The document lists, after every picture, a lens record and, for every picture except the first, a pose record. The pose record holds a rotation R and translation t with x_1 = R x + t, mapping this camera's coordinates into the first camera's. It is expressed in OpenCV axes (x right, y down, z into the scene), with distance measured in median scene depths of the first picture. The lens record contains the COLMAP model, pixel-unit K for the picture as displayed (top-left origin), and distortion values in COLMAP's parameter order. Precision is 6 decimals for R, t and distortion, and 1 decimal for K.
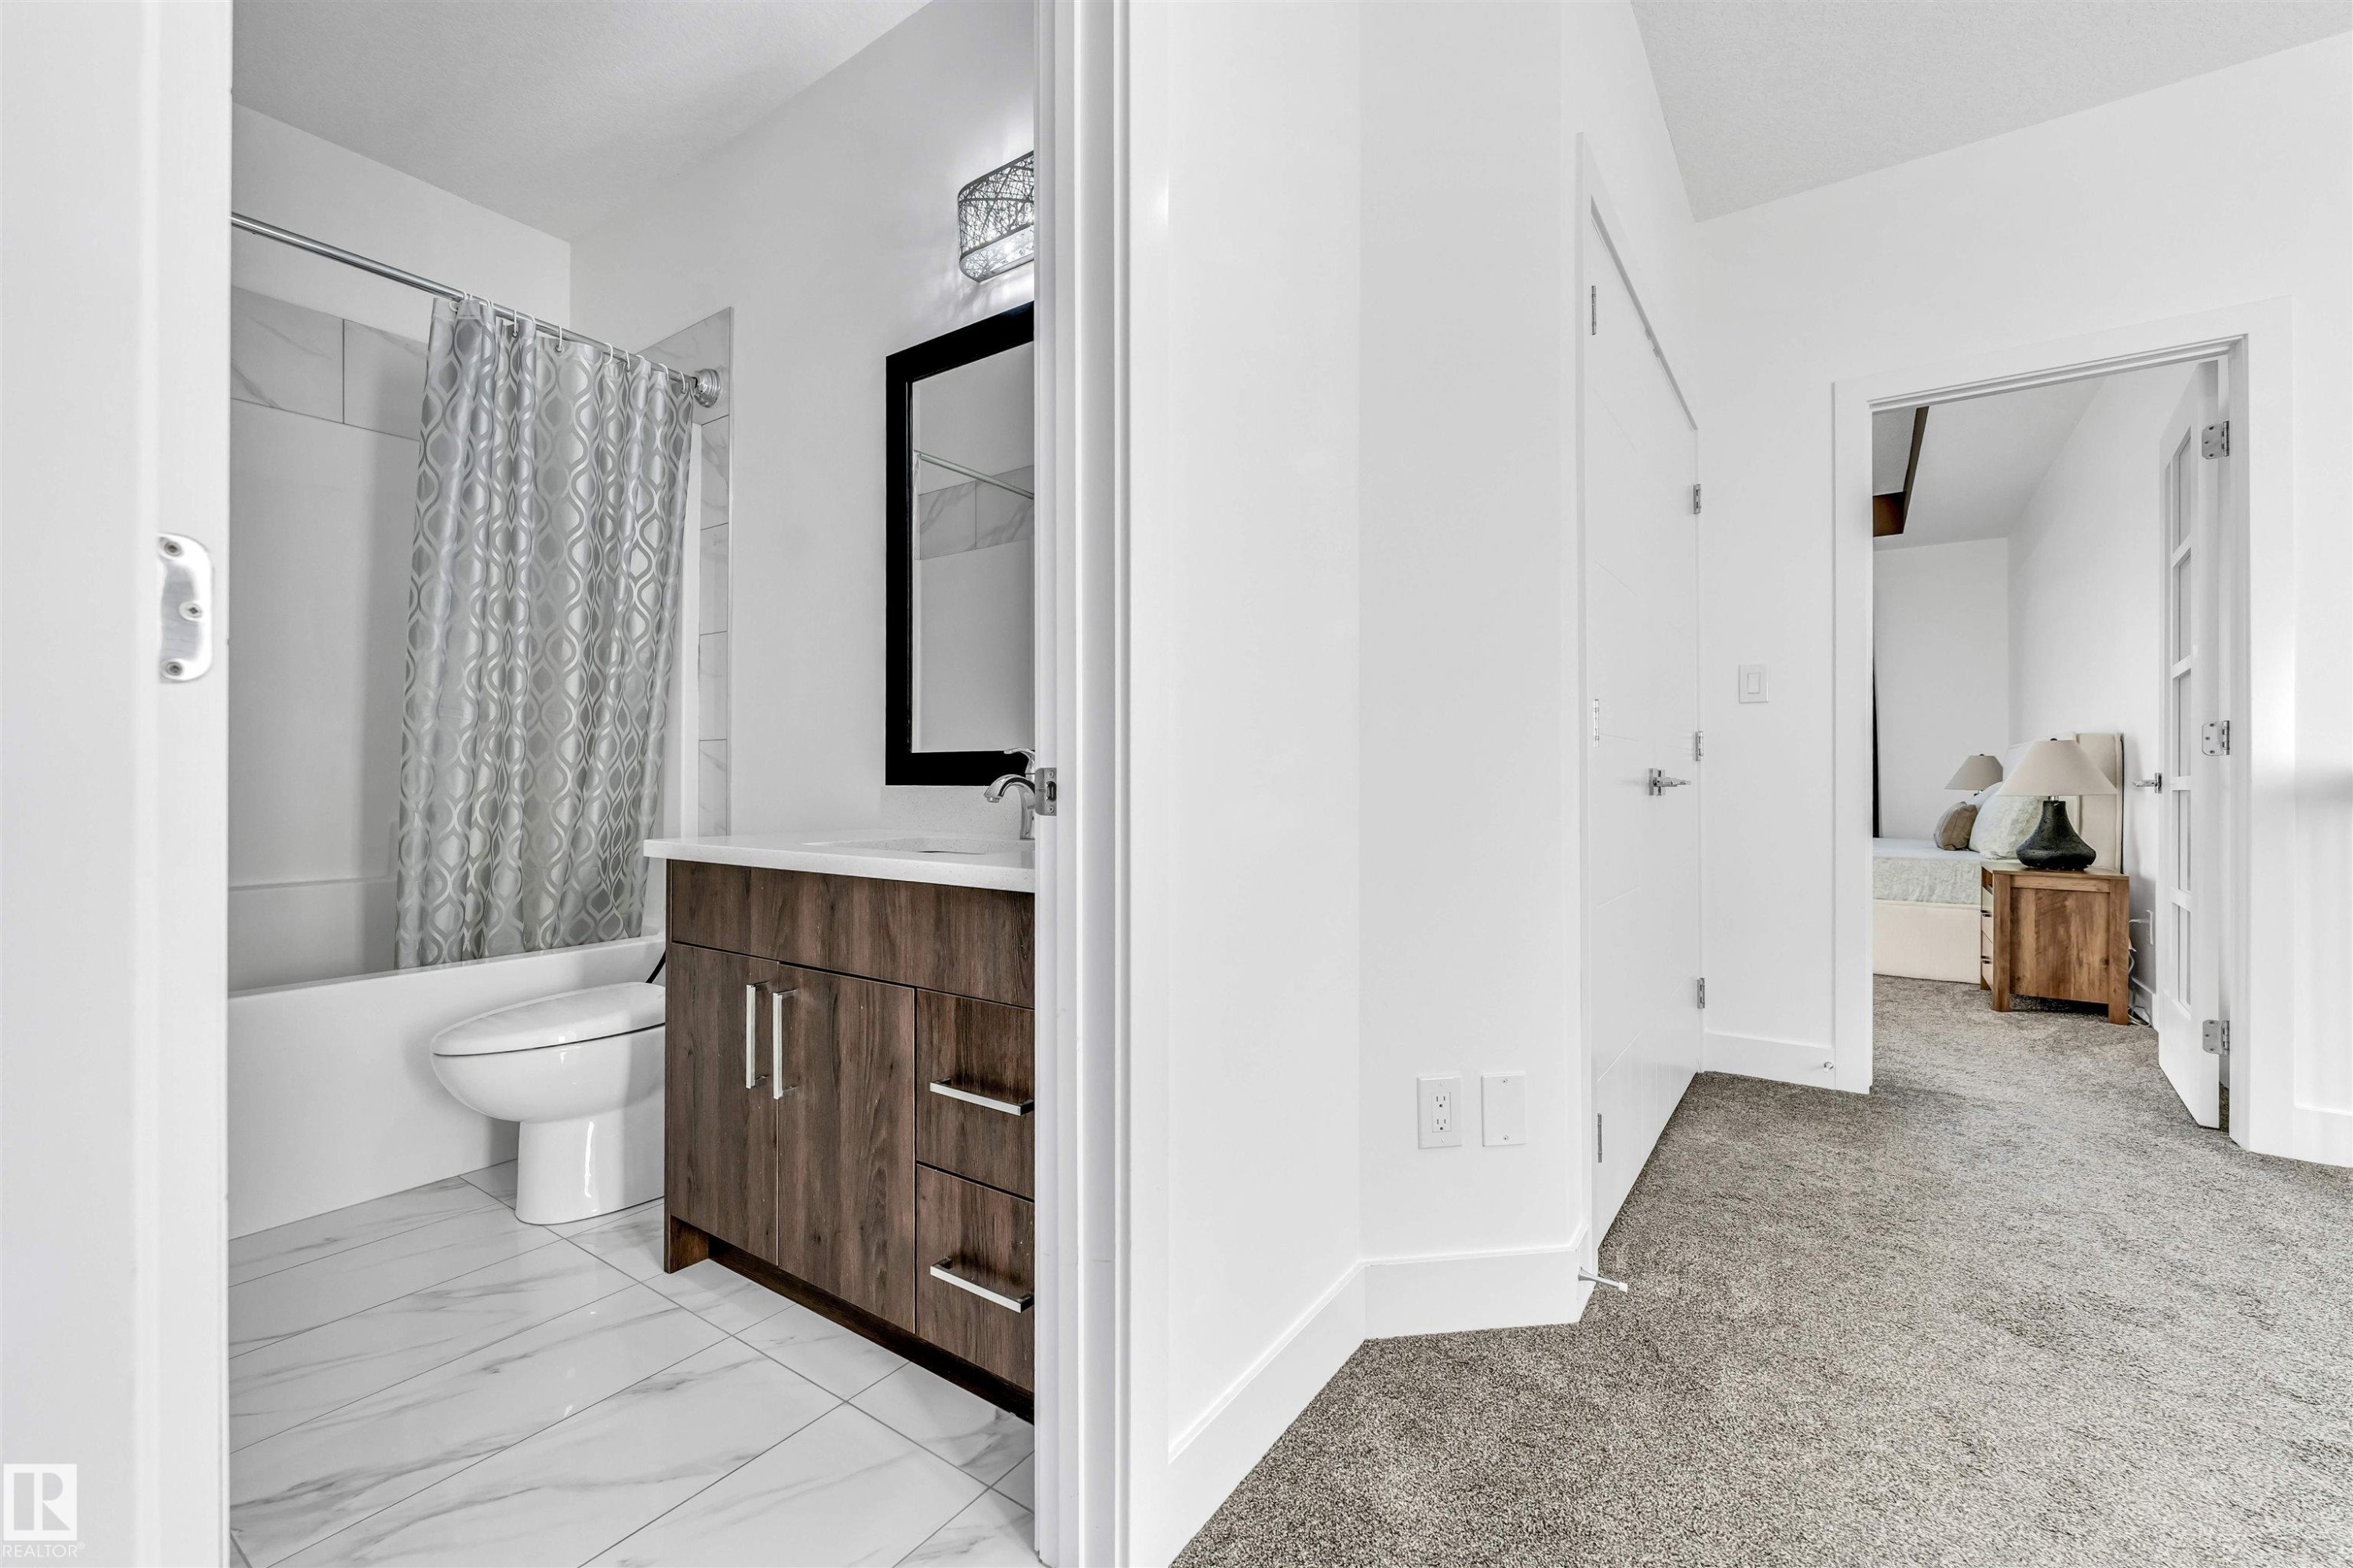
lens RADIAL K [[952.5, 0, 1164.0], [0, 952.5, 771.6], [0, 0, 1]] dist [-0.000774, 0.000007]
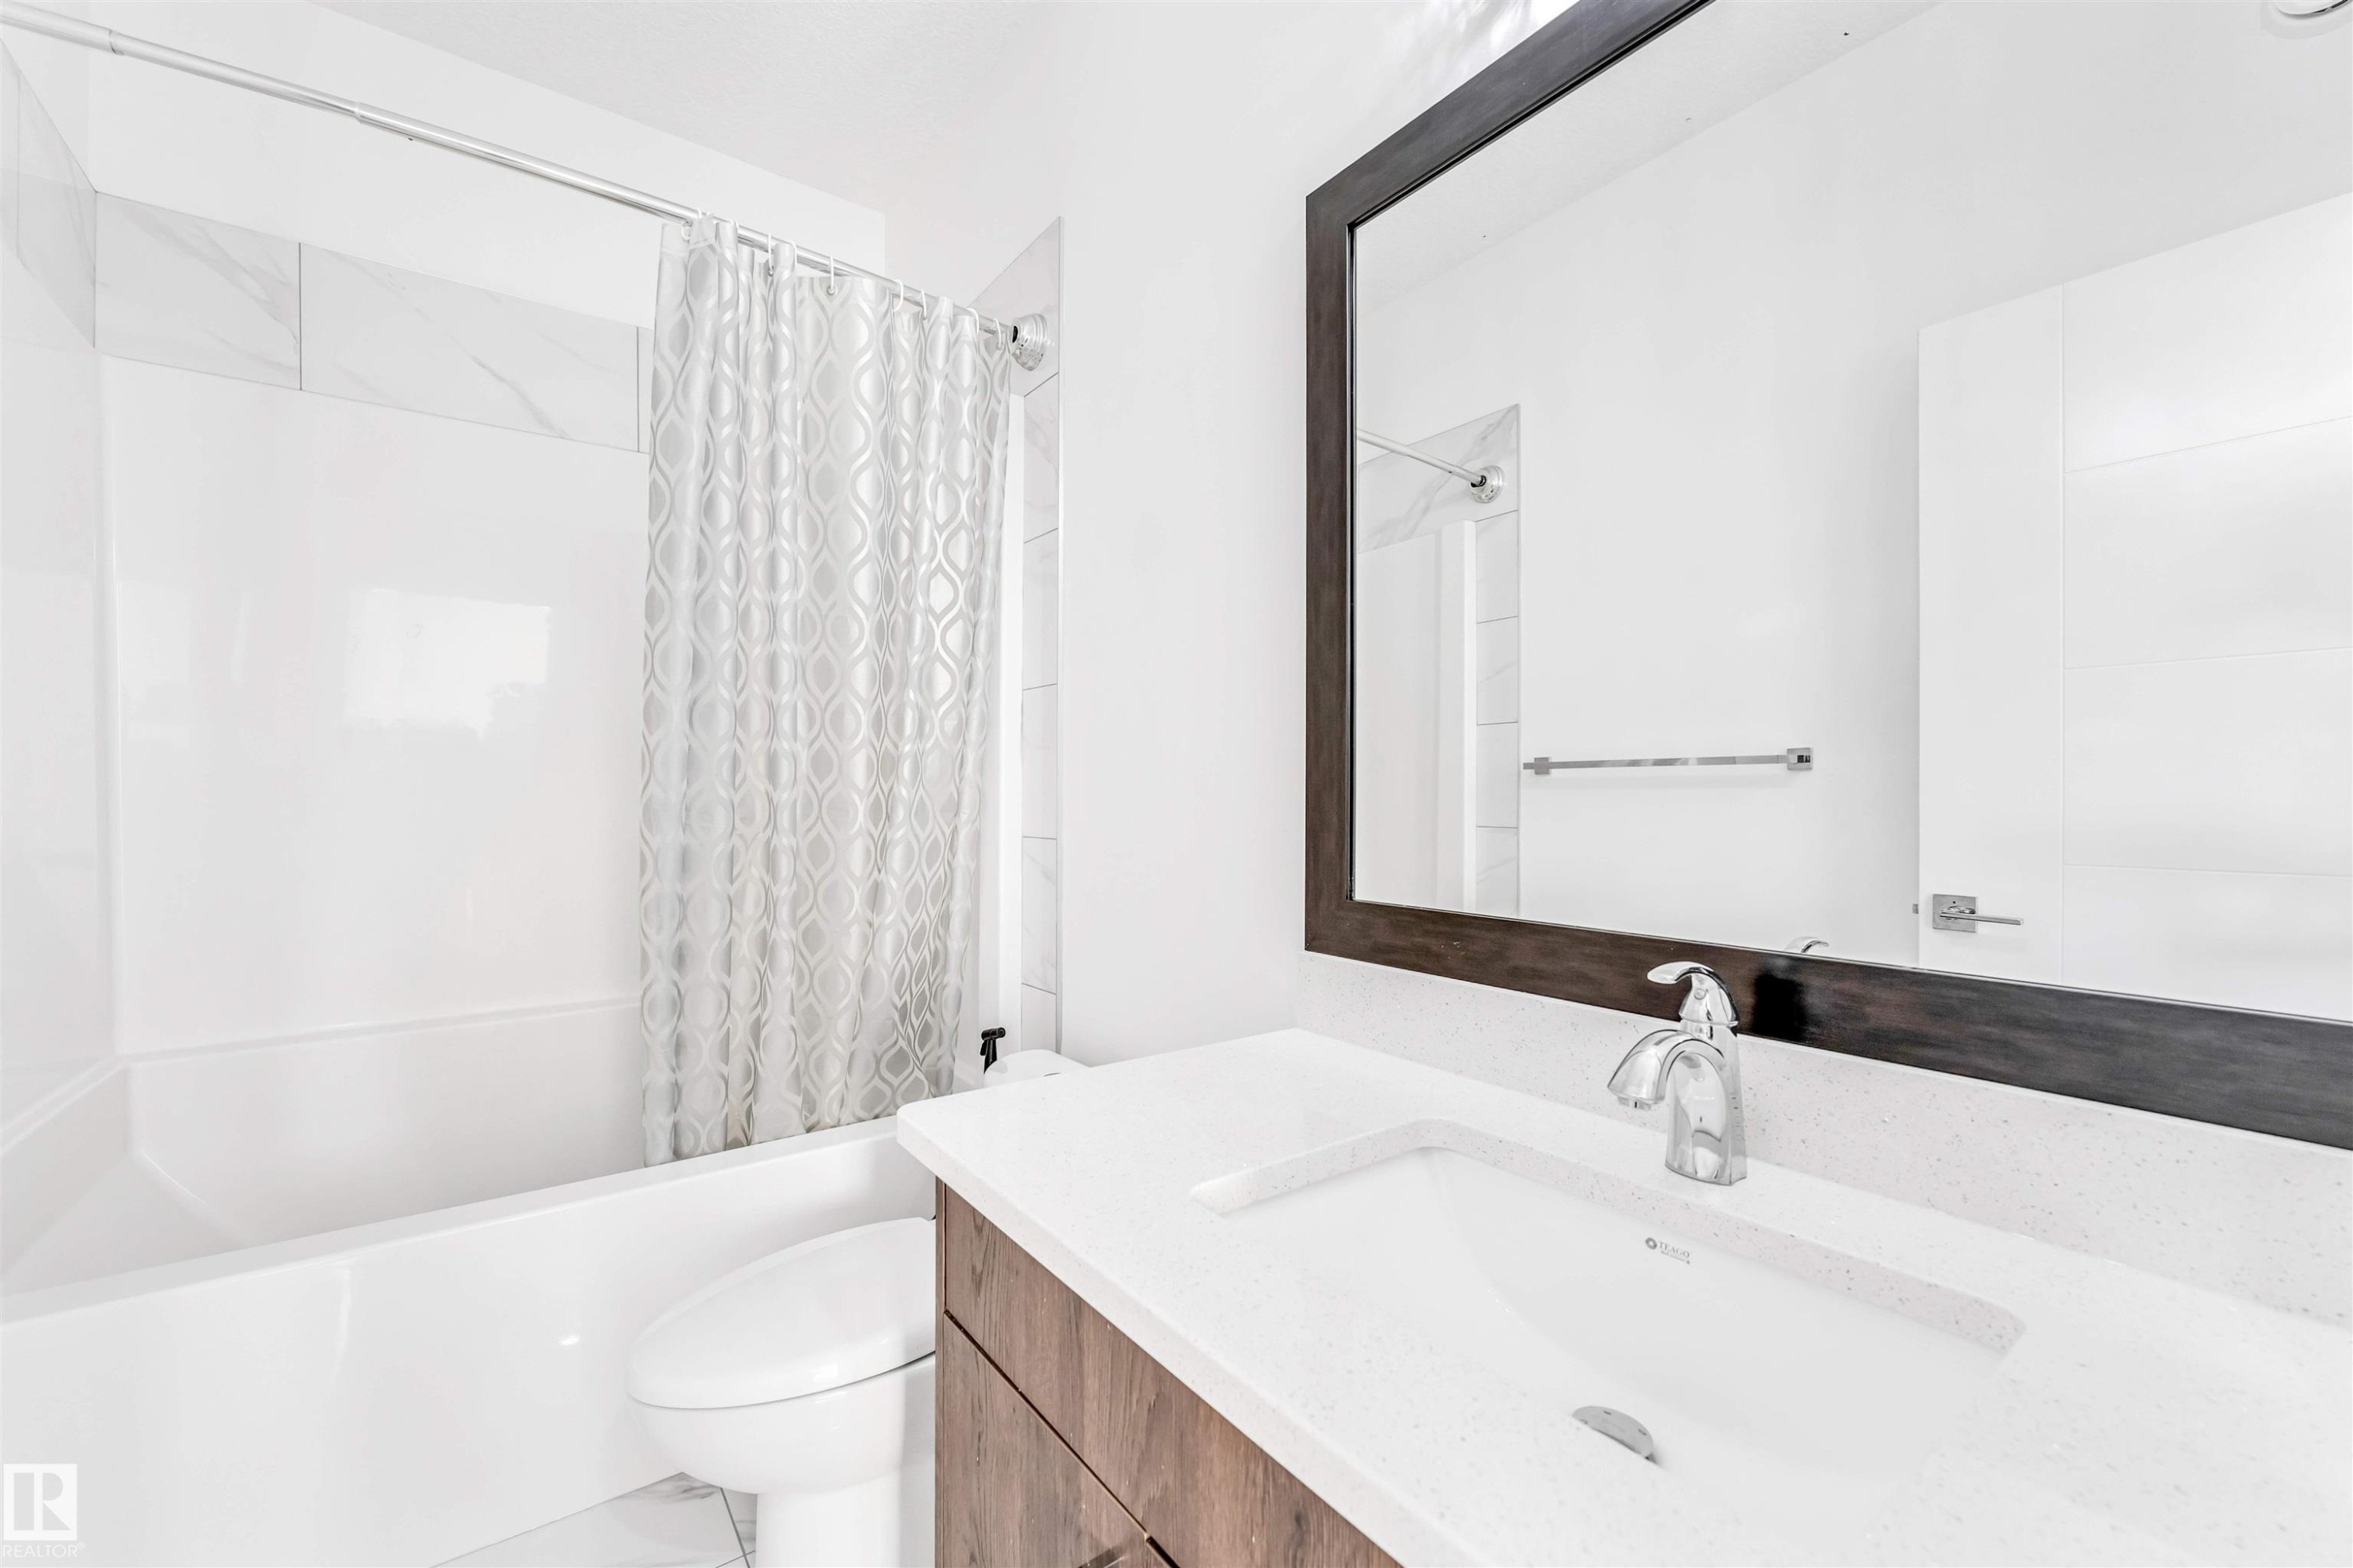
lens RADIAL K [[952.5, 0, 1186.1], [0, 952.5, 788.3], [0, 0, 1]] dist [-0.000774, 0.000007]
pose [[0.952097, -0.003582, -0.305774, -0.167631], [0.002878, 0.999992, -0.002752, -0.074007], [0.305781, 0.001740, 0.952100, 0.392916]]
